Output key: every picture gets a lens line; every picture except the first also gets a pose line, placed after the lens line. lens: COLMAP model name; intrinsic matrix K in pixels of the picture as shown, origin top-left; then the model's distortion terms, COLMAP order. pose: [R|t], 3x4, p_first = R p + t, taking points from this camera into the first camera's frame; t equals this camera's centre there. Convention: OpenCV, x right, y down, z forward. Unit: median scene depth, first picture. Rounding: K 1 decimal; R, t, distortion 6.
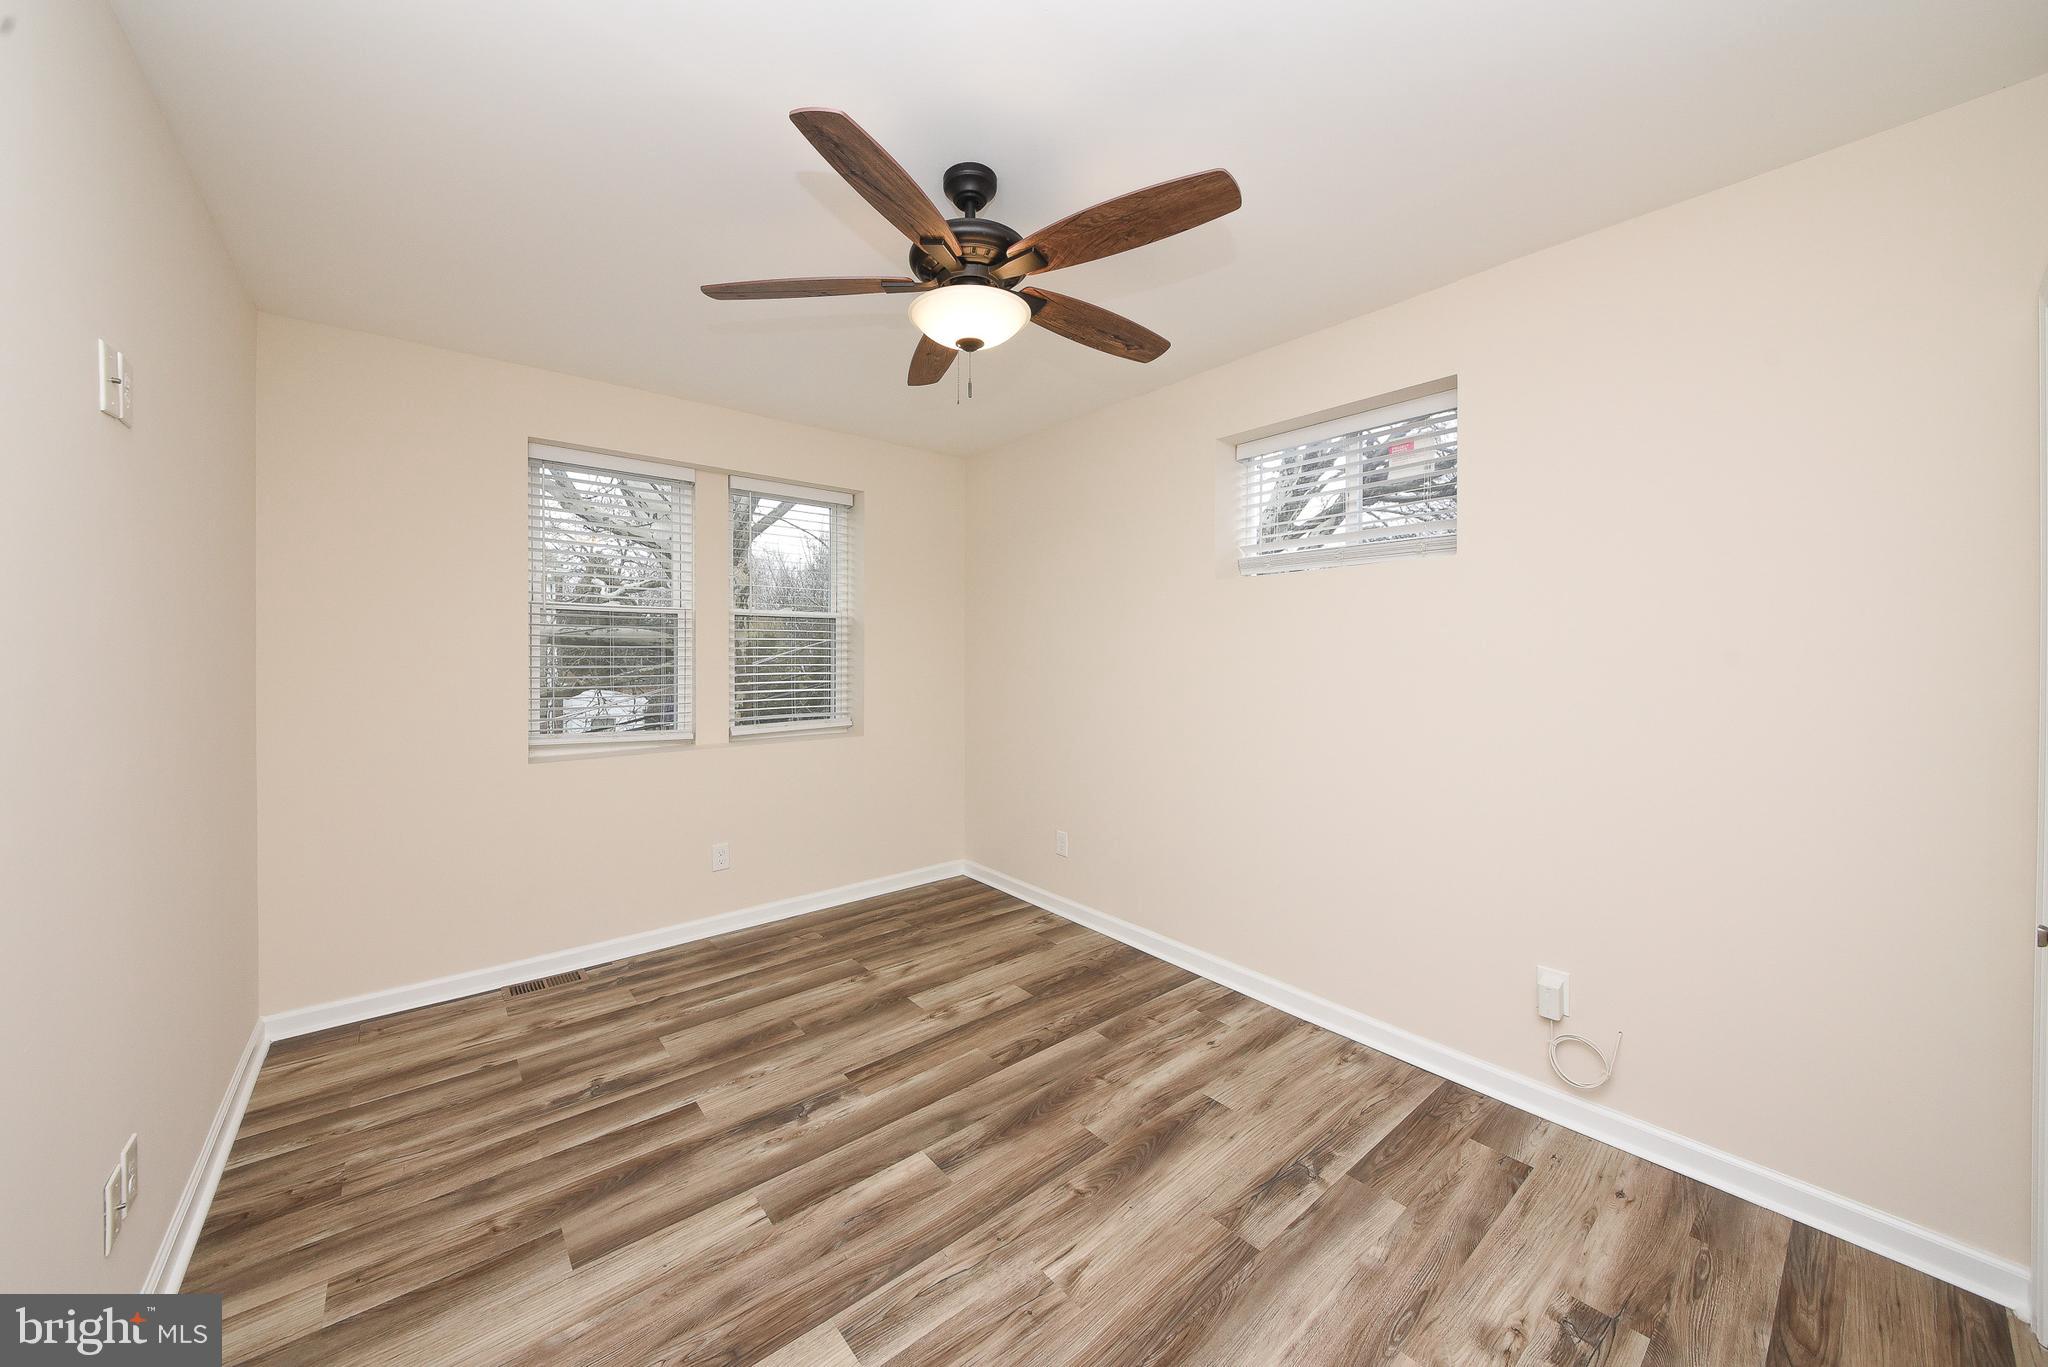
lens RADIAL K [[719.8, 0, 1022.5], [0, 719.8, 648.2], [0, 0, 1]] dist [0.001429, -0.003433]
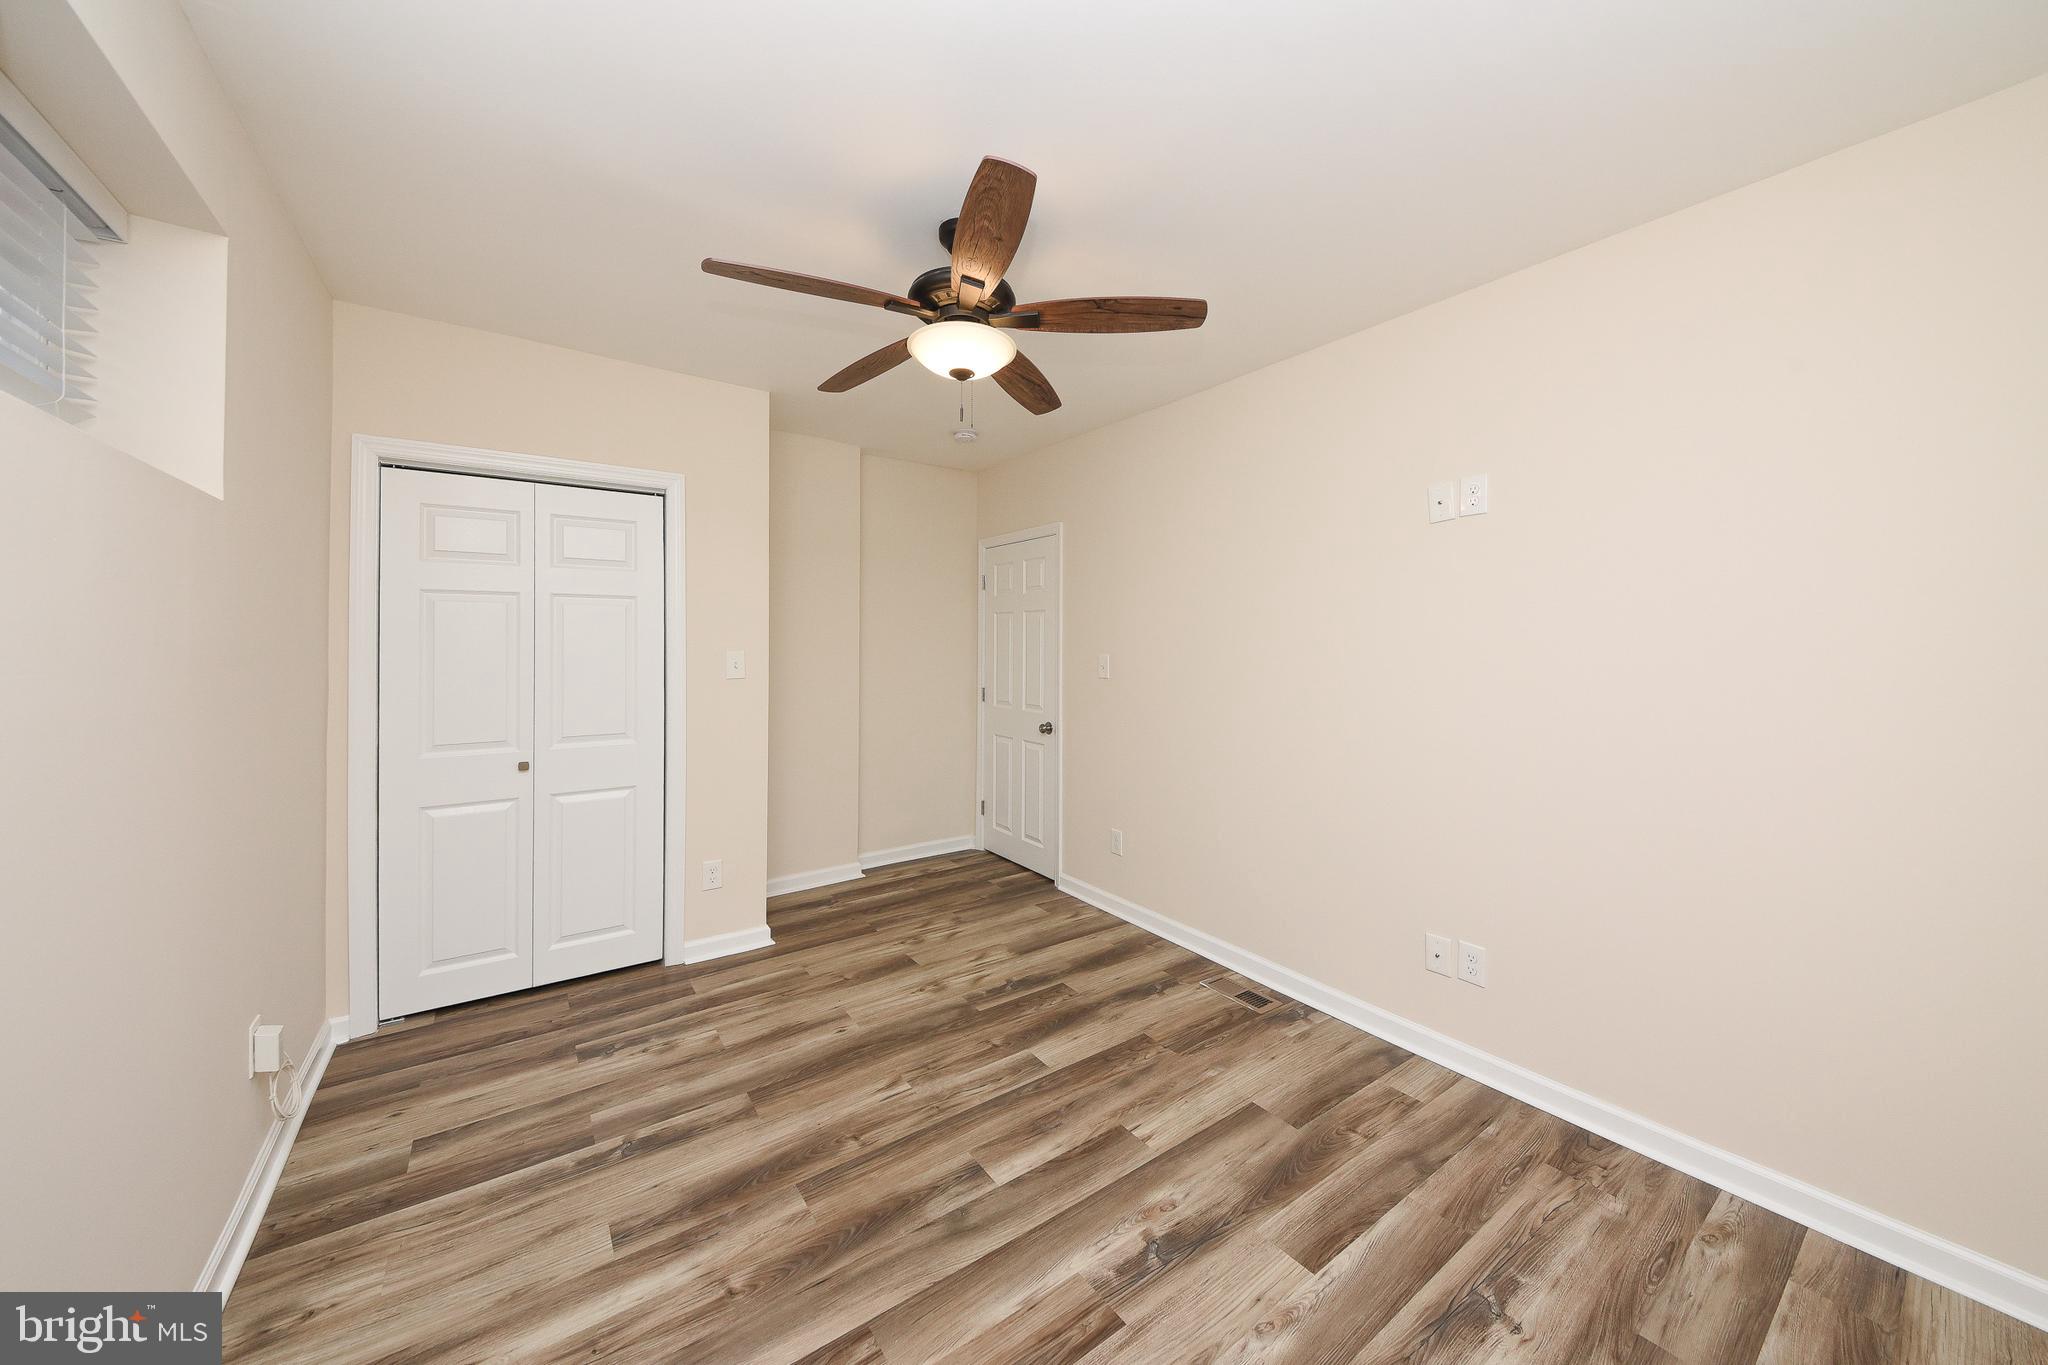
lens RADIAL K [[719.8, 0, 1022.5], [0, 719.8, 647.2], [0, 0, 1]] dist [0.001429, -0.003433]
pose [[-0.995679, -0.004482, 0.092754, -0.261417], [-0.005581, 0.999917, -0.011594, 0.019180], [-0.092695, -0.012062, -0.995622, 1.991925]]
